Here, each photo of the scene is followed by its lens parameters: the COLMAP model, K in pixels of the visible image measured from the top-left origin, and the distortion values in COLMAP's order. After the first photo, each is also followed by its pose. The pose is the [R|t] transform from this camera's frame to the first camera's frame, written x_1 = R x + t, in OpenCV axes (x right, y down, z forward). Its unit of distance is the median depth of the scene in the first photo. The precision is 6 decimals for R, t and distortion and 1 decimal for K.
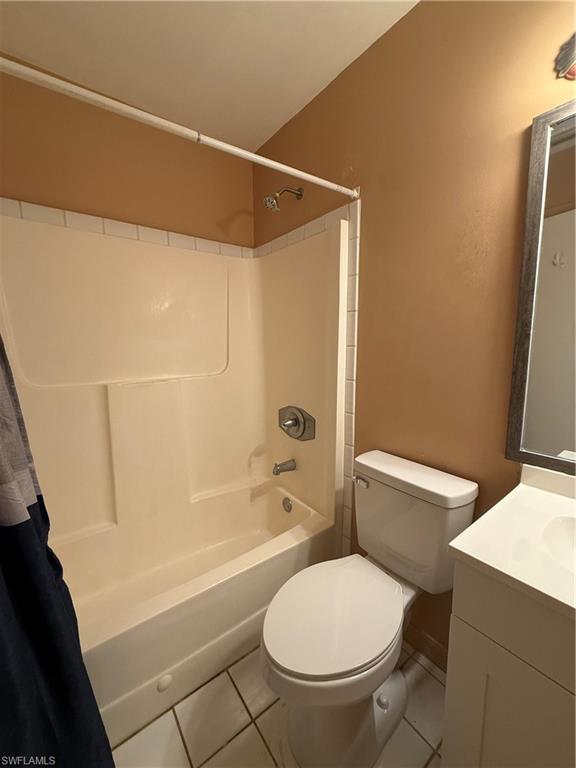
lens RADIAL K [[304.5, 0, 288.6], [0, 304.5, 383.0], [0, 0, 1]] dist [0.002308, 0.000240]
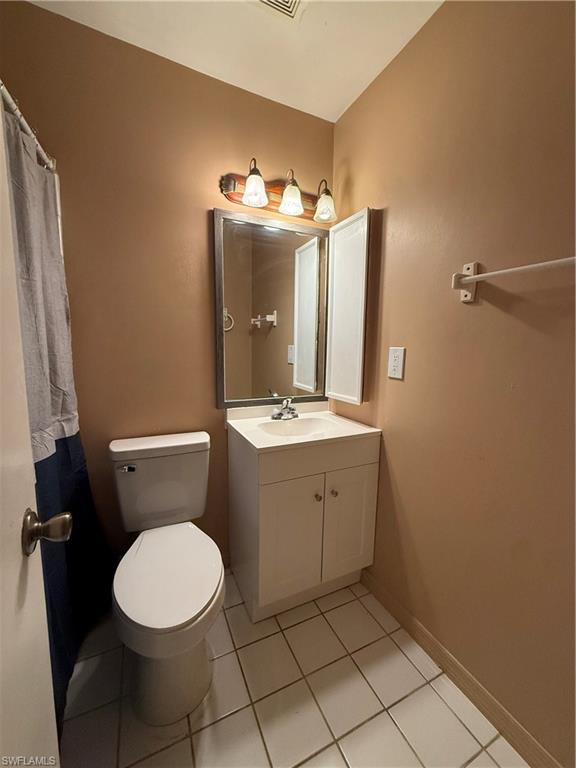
lens RADIAL K [[304.5, 0, 287.8], [0, 304.5, 384.2], [0, 0, 1]] dist [0.002308, 0.000240]
pose [[0.201022, -0.128182, 0.971164, -0.834532], [0.105960, 0.988430, 0.108528, -0.023894], [-0.973839, 0.081088, 0.212278, 0.287587]]
